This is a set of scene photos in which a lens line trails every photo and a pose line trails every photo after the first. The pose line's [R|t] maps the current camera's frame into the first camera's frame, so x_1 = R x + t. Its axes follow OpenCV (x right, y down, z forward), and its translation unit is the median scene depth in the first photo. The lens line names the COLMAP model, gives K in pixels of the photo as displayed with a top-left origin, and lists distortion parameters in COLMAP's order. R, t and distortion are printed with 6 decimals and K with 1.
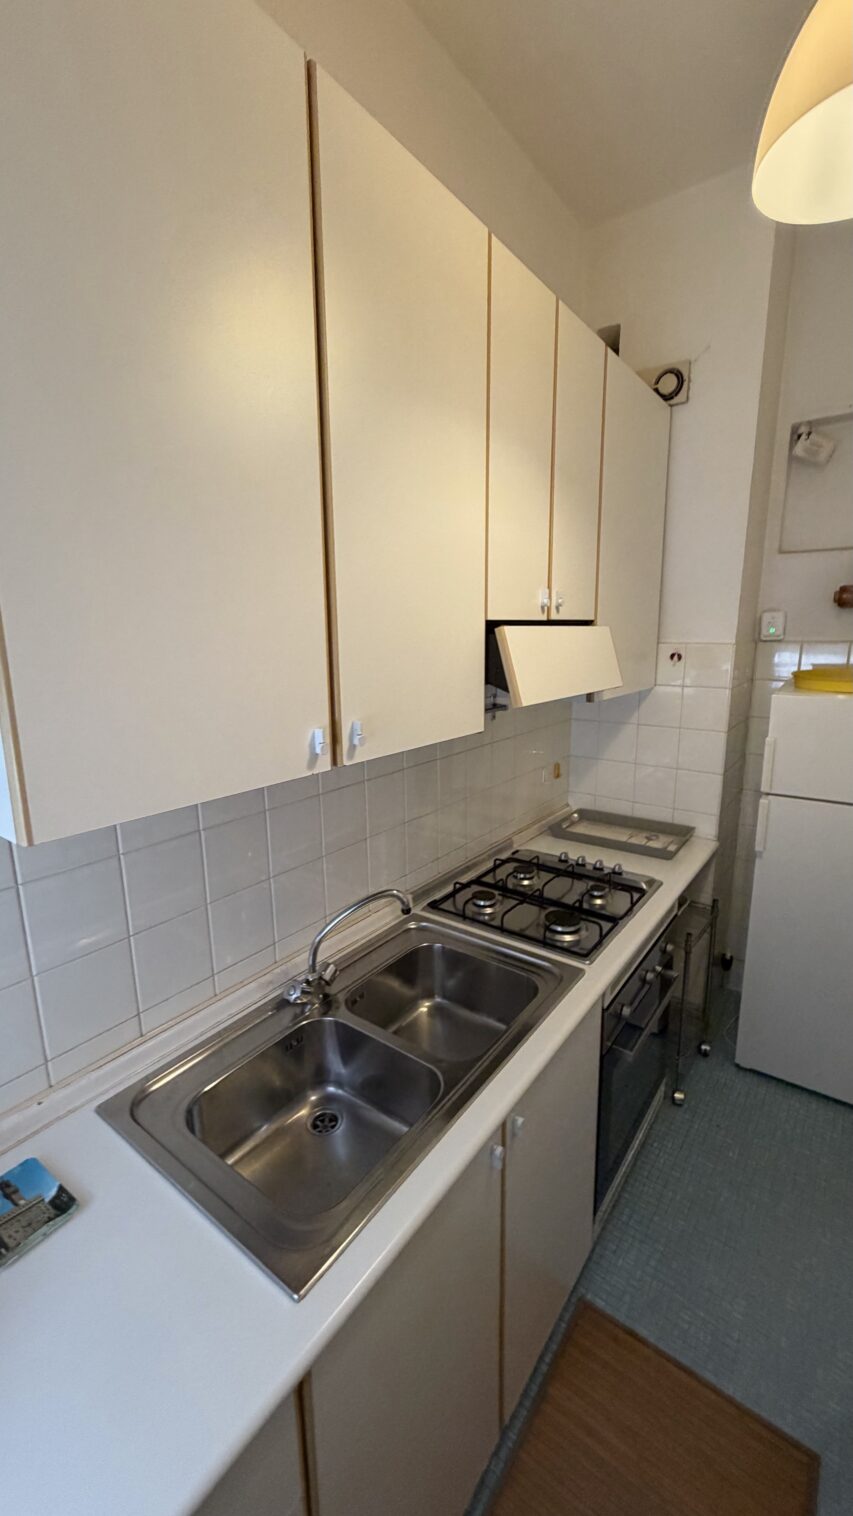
lens RADIAL K [[606.6, 0, 422.7], [0, 606.6, 757.8], [0, 0, 1]] dist [-0.001017, 0.000161]
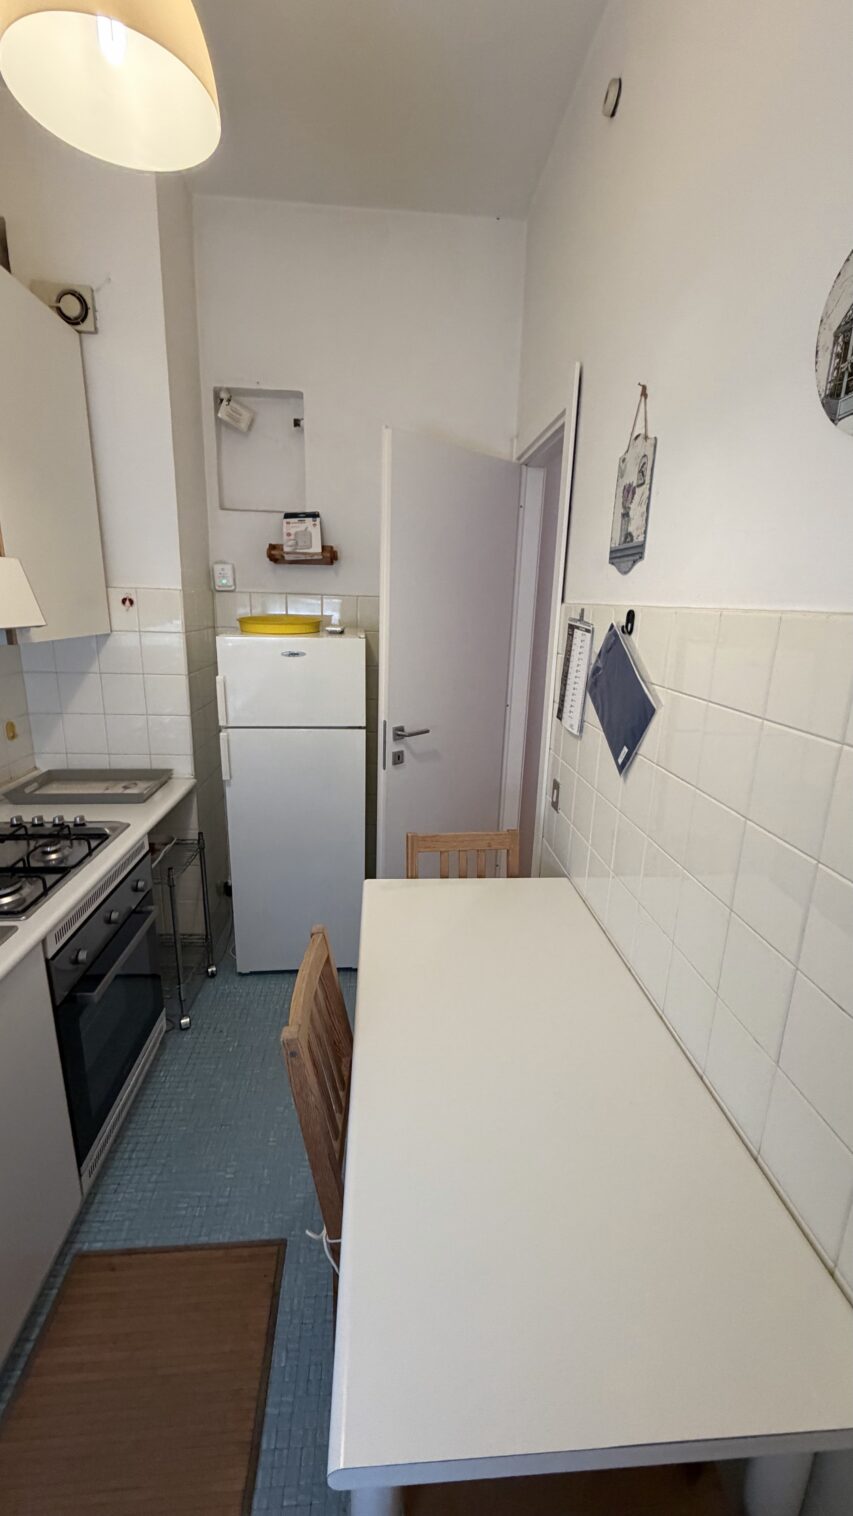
lens RADIAL K [[606.6, 0, 427.5], [0, 606.6, 756.8], [0, 0, 1]] dist [-0.001017, 0.000161]
pose [[0.746734, -0.136529, 0.650960, 0.109202], [0.102320, 0.990636, 0.090397, 0.047539], [-0.657206, -0.000897, 0.753711, -0.073170]]
